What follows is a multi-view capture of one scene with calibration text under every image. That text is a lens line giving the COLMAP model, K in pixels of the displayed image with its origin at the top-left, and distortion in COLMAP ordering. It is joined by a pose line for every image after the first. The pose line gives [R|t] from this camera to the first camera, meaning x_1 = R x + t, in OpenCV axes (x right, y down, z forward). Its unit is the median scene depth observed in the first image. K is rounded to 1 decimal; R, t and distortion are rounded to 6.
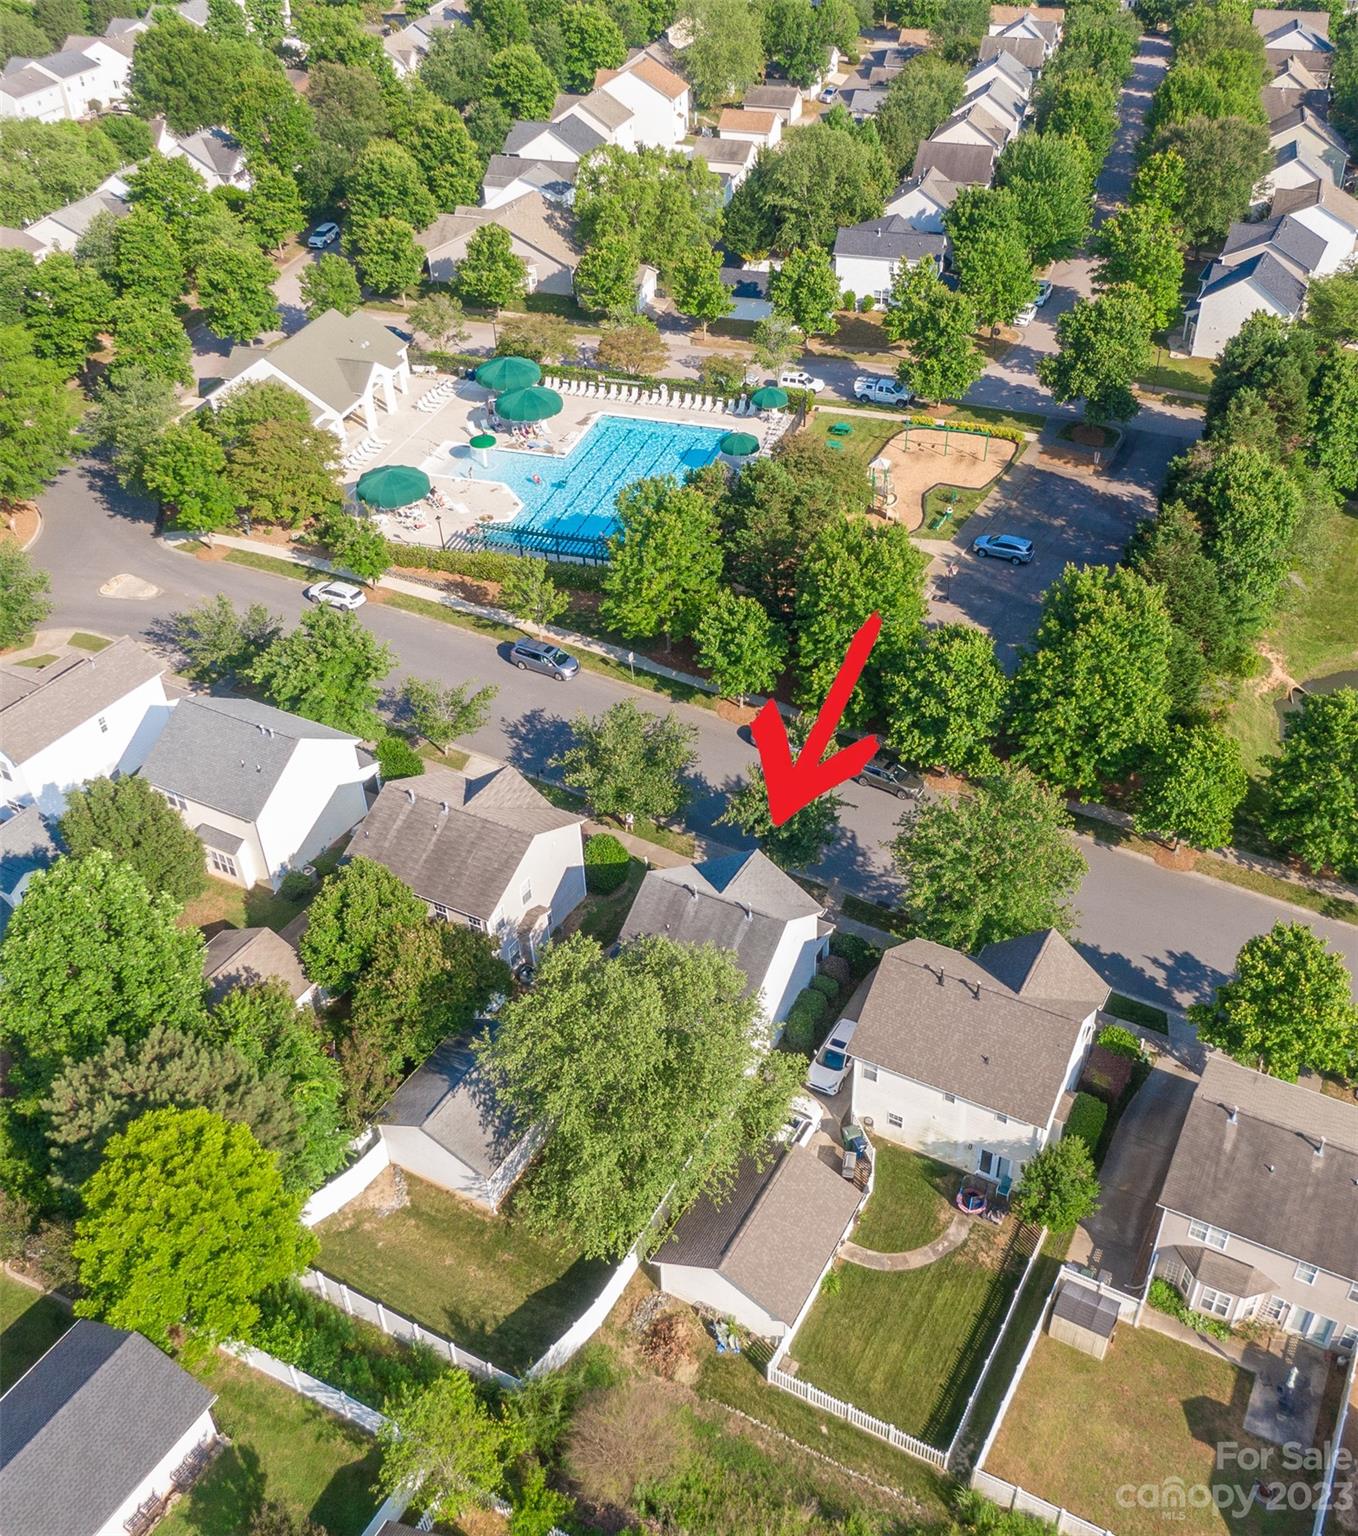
lens RADIAL K [[1225.5, 0, 815.9], [0, 1225.5, 772.3], [0, 0, 1]] dist [0.030075, -0.006221]
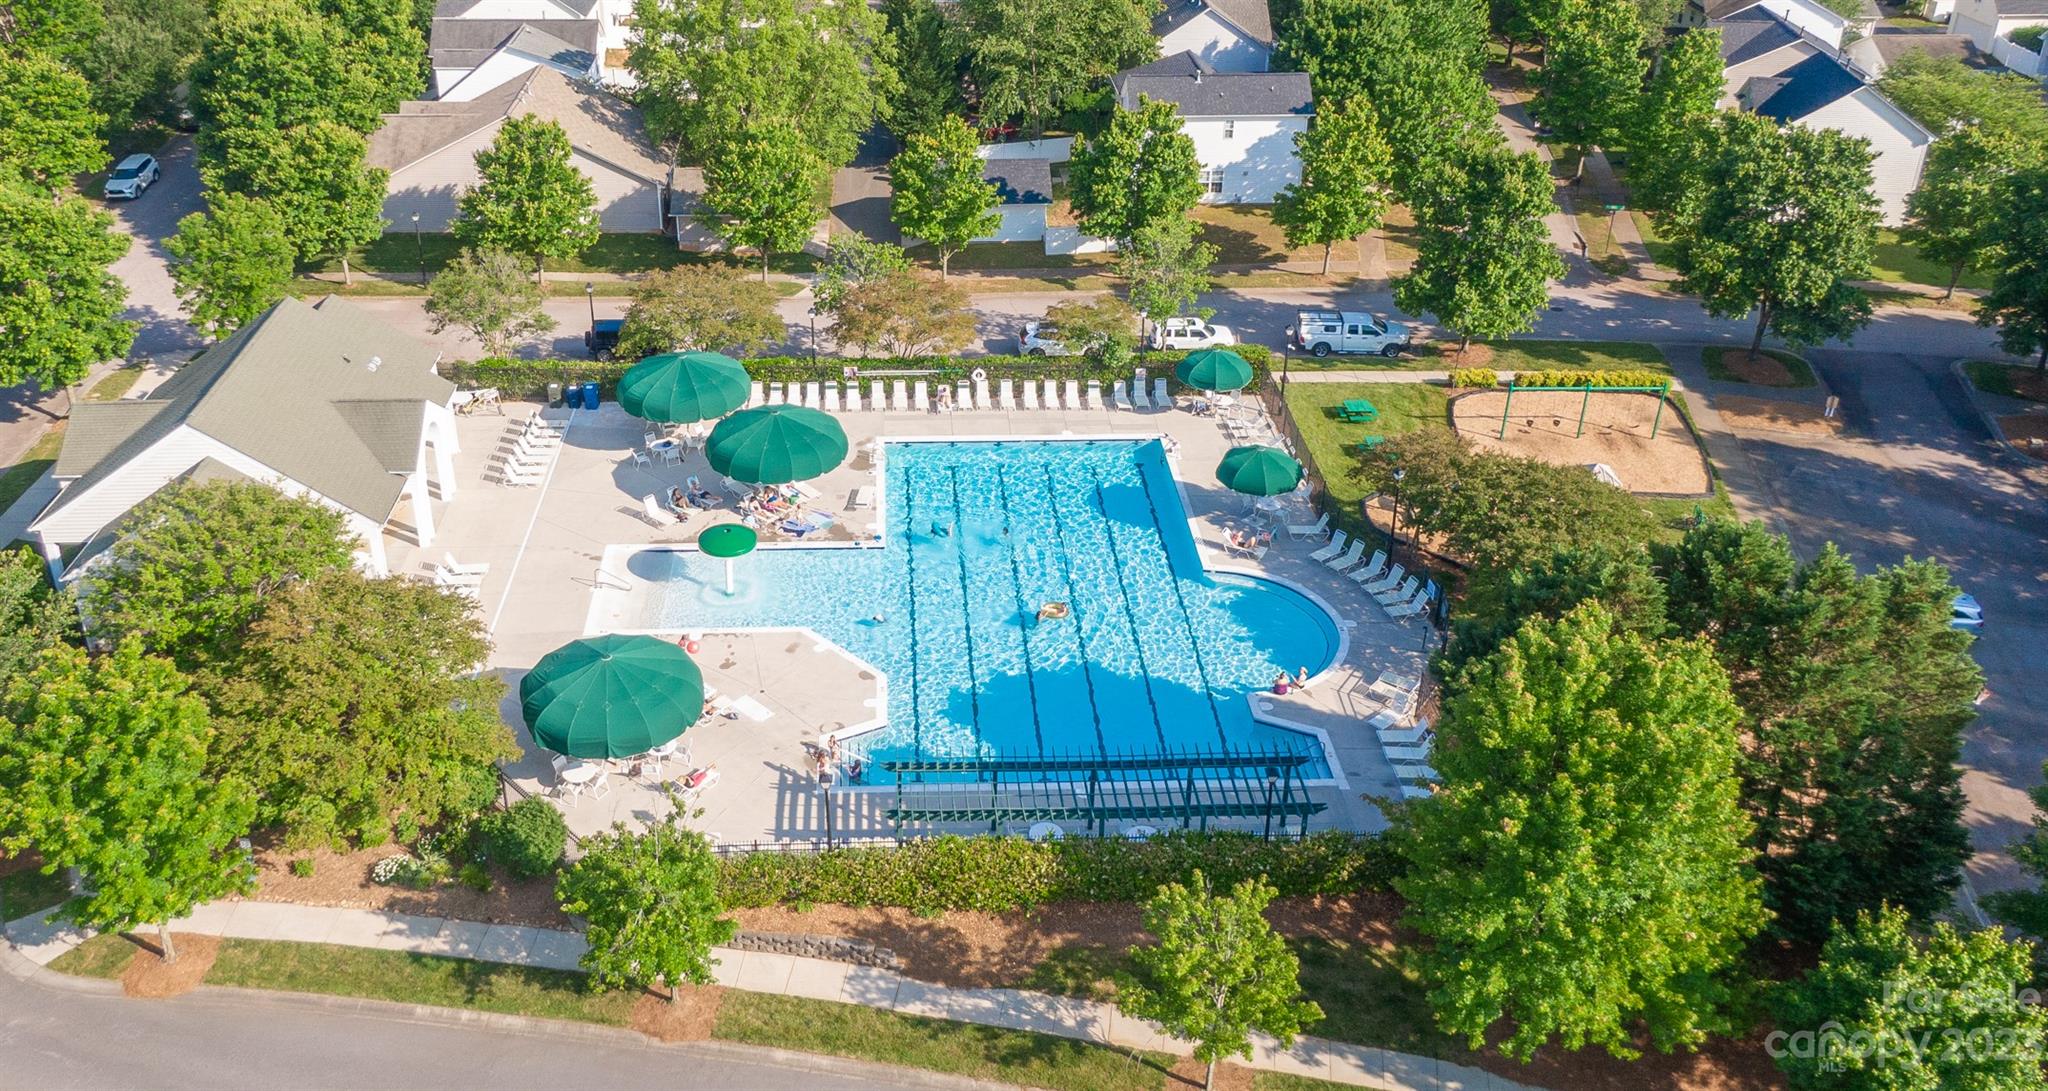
lens RADIAL K [[1606.0, 0, 1024.0], [0, 1606.0, 545.5], [0, 0, 1]] dist [0.033636, -0.010872]
pose [[0.968663, -0.138217, 0.206368, -0.251246], [0.170221, 0.974482, -0.146323, -0.142869], [-0.180877, 0.176866, 0.967472, 0.364109]]
